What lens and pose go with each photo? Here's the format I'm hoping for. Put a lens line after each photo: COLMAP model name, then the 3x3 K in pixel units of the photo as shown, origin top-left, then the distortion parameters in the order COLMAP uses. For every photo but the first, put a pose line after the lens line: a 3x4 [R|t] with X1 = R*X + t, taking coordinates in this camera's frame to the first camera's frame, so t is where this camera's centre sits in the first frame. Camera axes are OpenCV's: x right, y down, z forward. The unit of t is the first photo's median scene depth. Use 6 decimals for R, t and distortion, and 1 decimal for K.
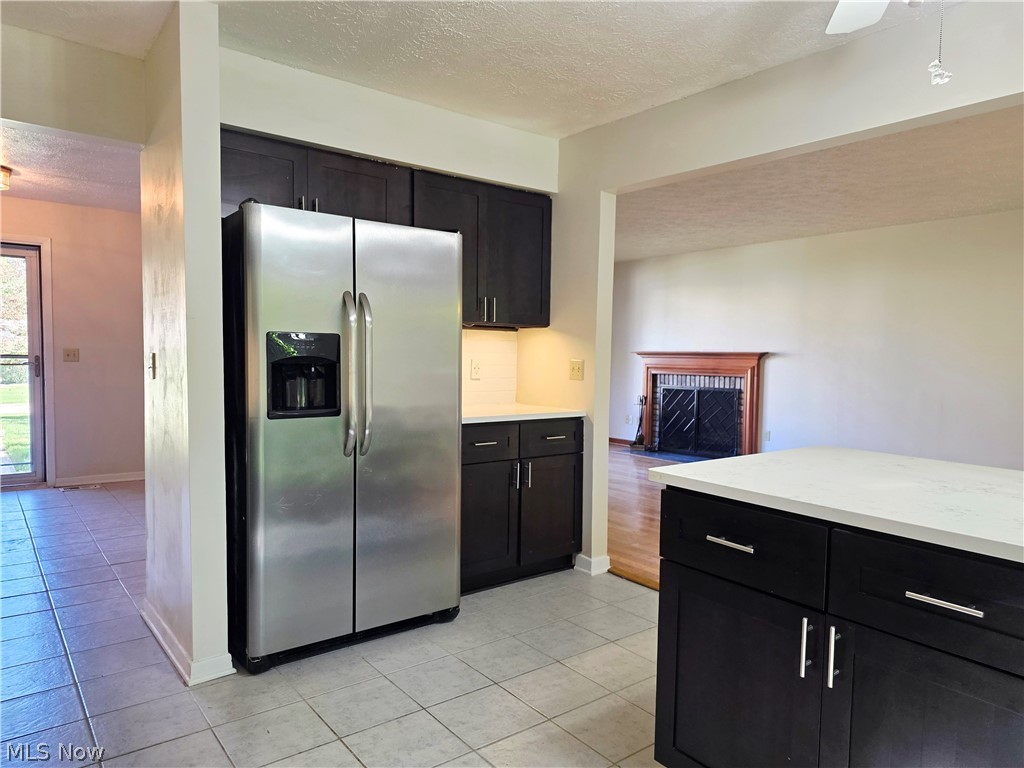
lens RADIAL K [[689.4, 0, 512.0], [0, 689.4, 384.0], [0, 0, 1]] dist [-0.001040, -0.000236]
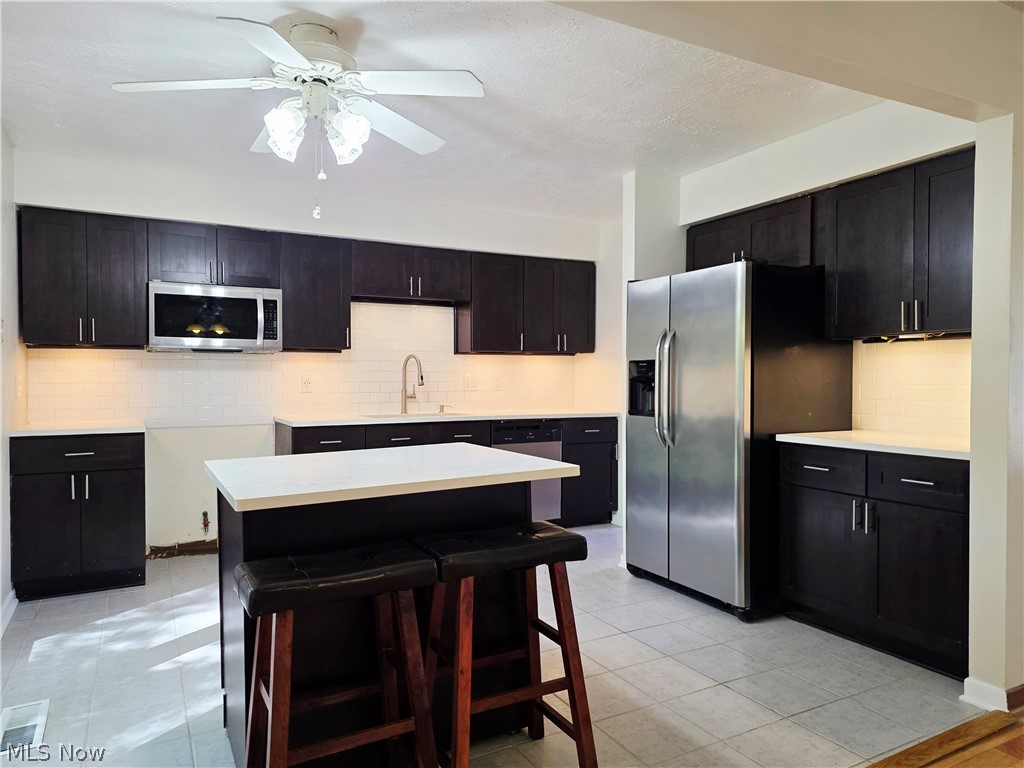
lens RADIAL K [[689.4, 0, 512.0], [0, 689.4, 384.0], [0, 0, 1]] dist [-0.001040, -0.000236]
pose [[-0.165662, 0.006946, -0.986158, 1.179192], [-0.044465, 0.998906, 0.014506, -0.027787], [0.985180, 0.046252, -0.165172, 0.926355]]
